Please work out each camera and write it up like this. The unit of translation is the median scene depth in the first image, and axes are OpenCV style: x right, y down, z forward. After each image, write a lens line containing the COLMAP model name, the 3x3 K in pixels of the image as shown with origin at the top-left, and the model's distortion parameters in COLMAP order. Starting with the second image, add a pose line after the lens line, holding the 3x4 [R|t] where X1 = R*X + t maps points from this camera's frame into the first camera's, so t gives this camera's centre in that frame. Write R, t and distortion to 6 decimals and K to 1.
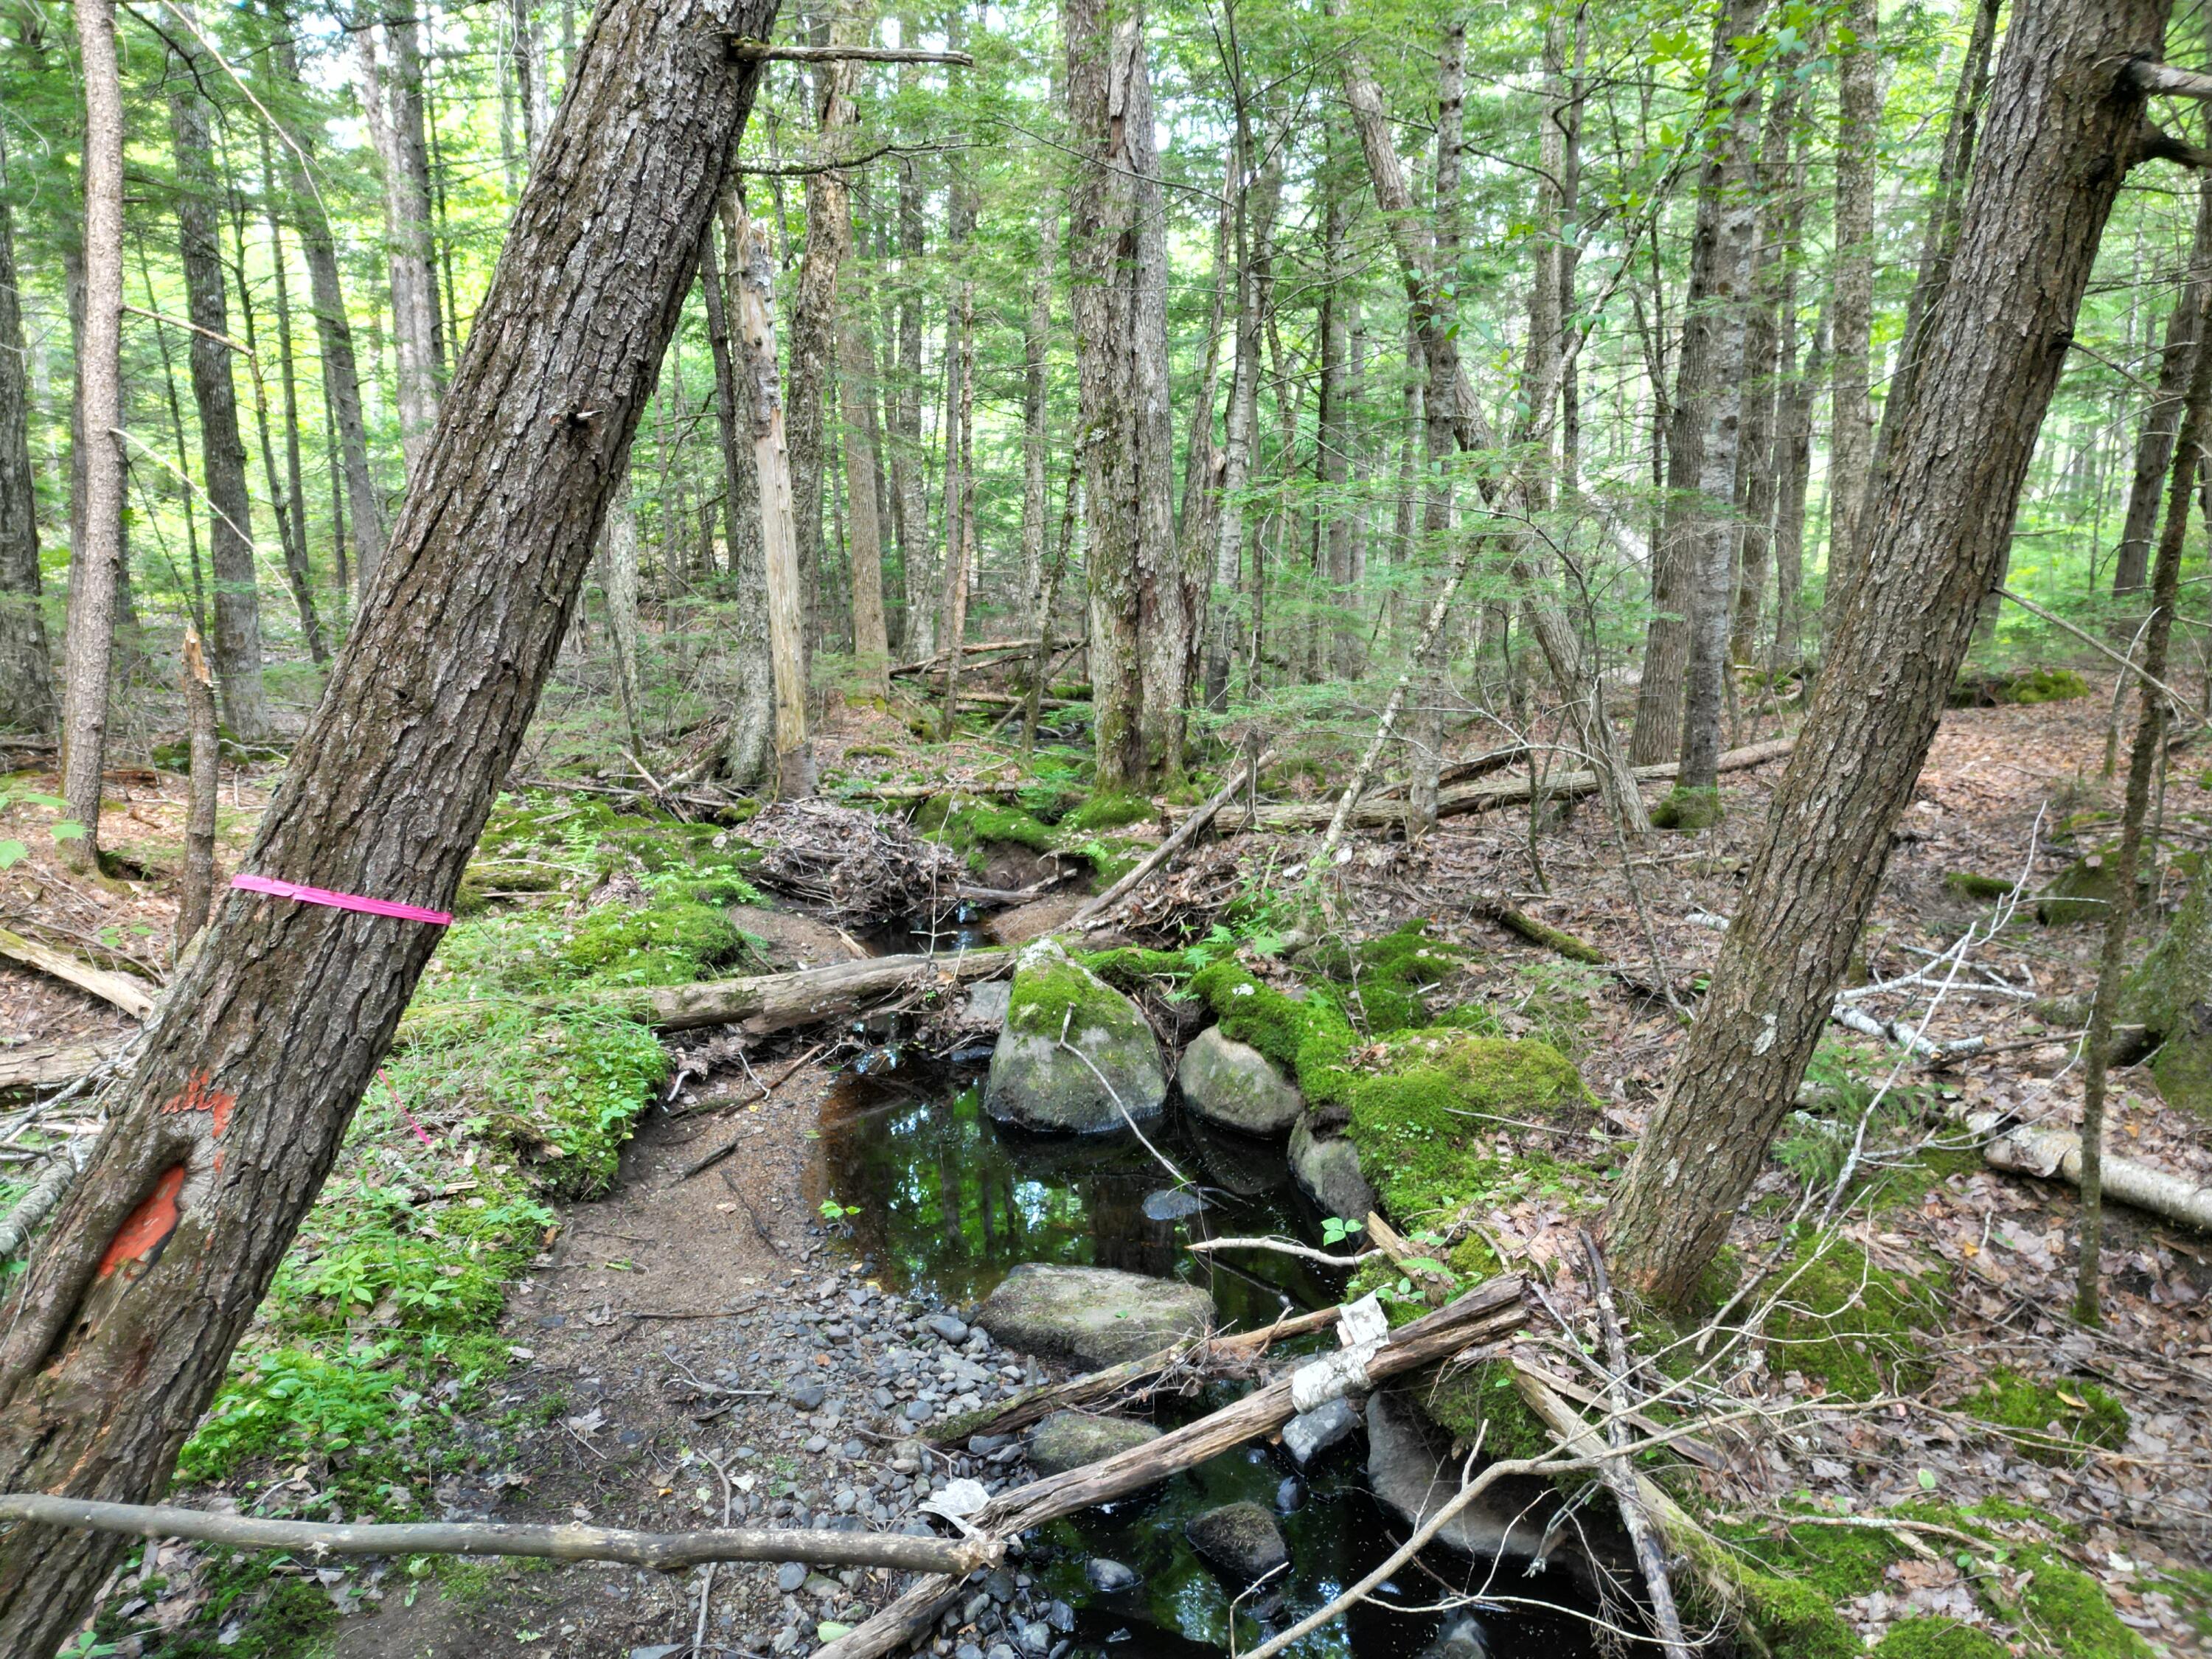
lens RADIAL K [[1547.8, 0, 1106.0], [0, 1547.8, 829.5], [0, 0, 1]] dist [0.076146, -0.084064]
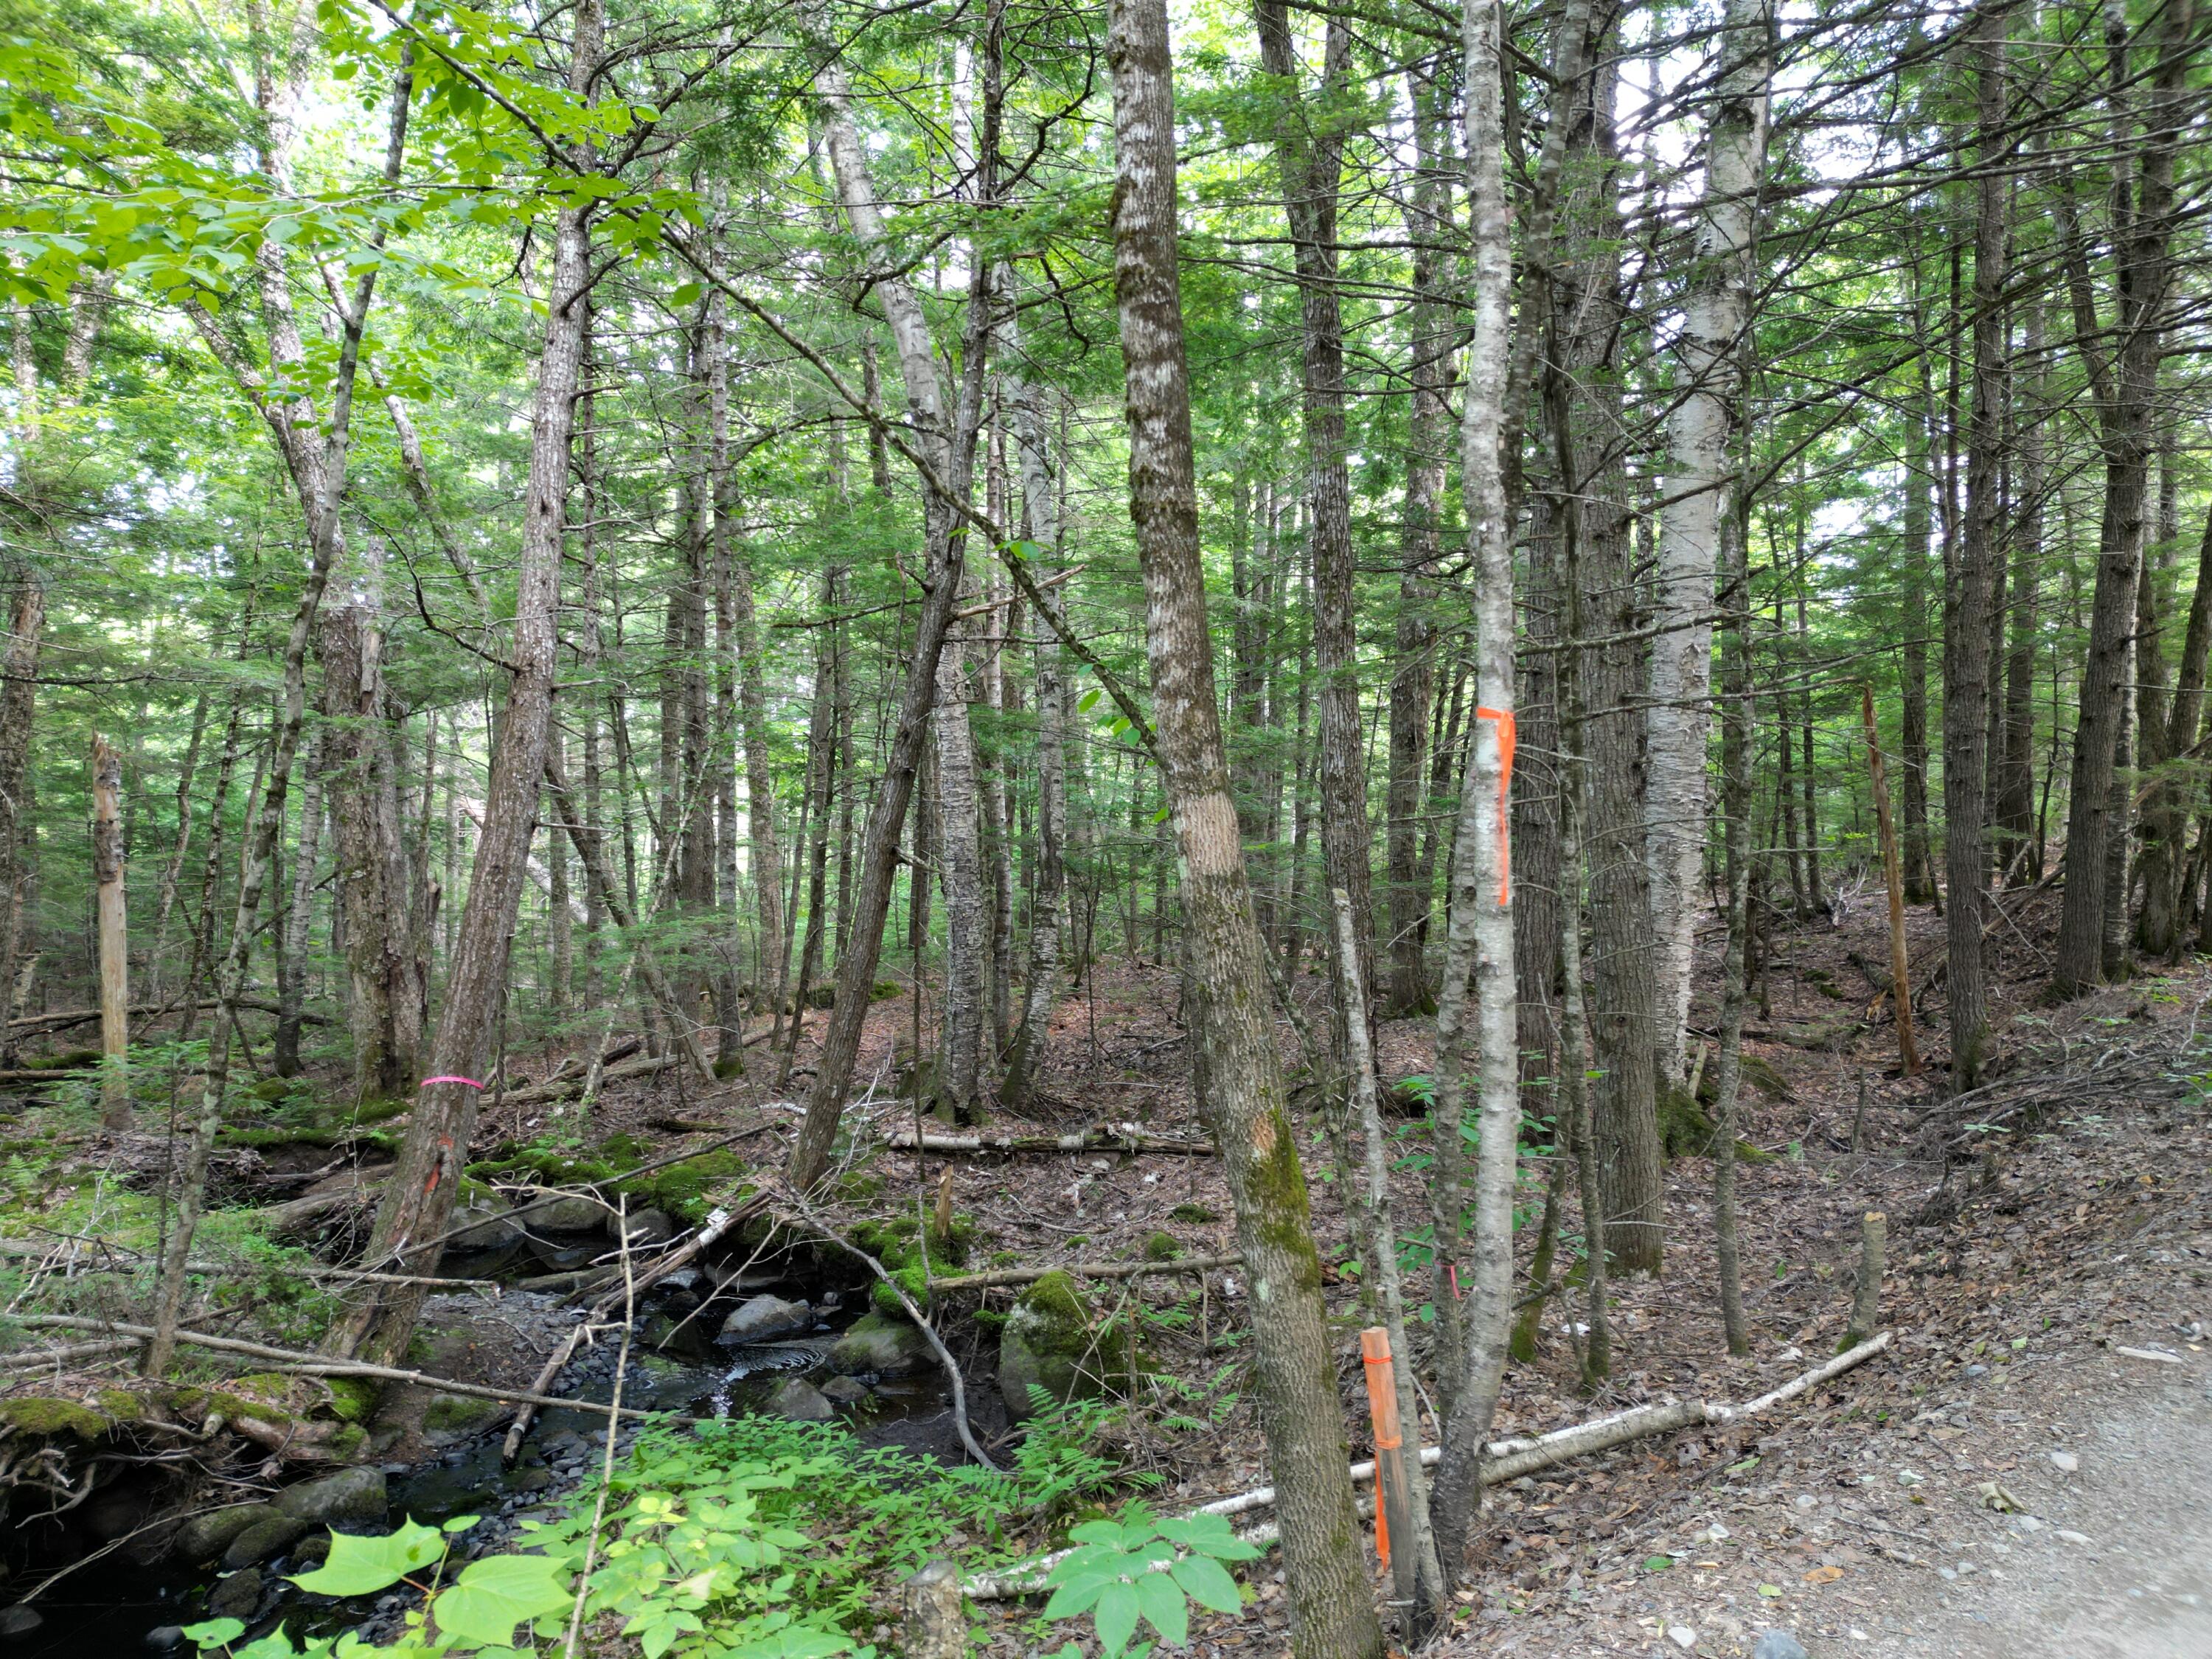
lens RADIAL K [[1550.6, 0, 1106.0], [0, 1550.6, 829.5], [0, 0, 1]] dist [0.063226, -0.050642]
pose [[0.770173, -0.004040, 0.637823, -0.956037], [0.138653, 0.977128, -0.161233, 0.147905], [-0.622583, 0.212613, 0.753118, -1.525508]]
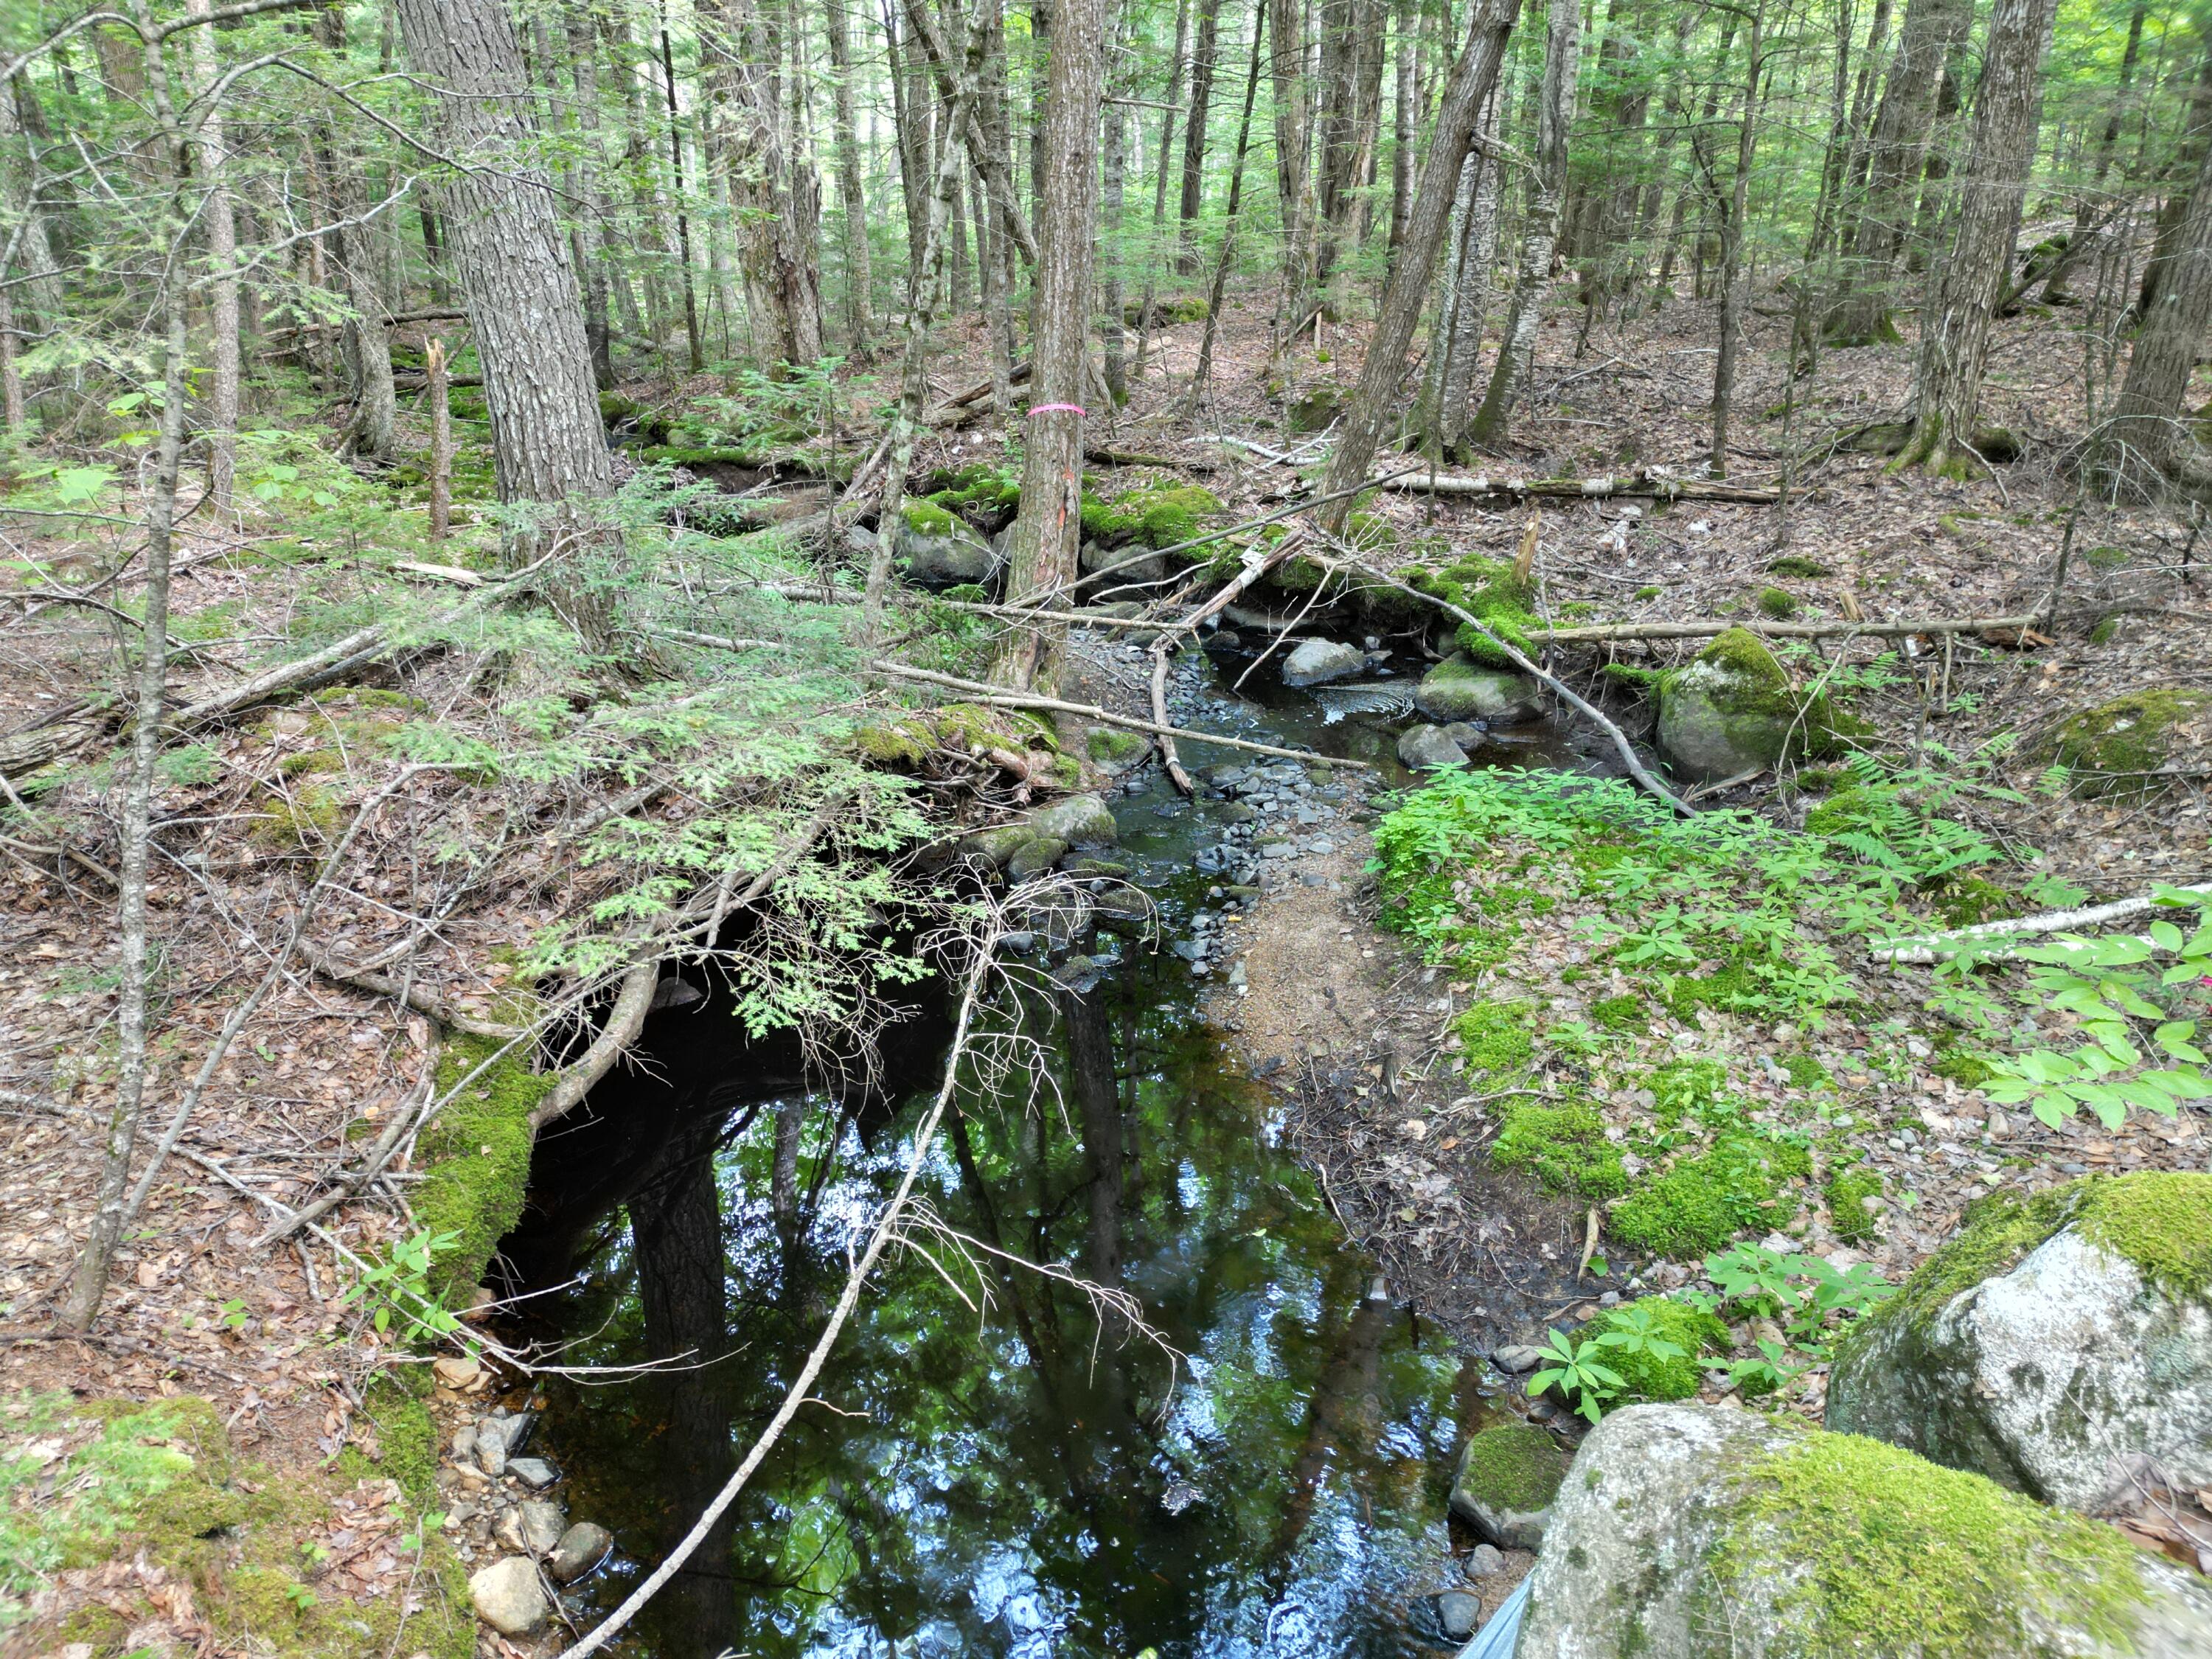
lens RADIAL K [[1550.6, 0, 1106.0], [0, 1550.6, 829.5], [0, 0, 1]] dist [0.063226, -0.050642]
pose [[0.824223, -0.234334, 0.515504, -1.356840], [0.121360, 0.962304, 0.243398, 0.058681], [-0.553108, -0.138053, 0.821591, -1.037923]]
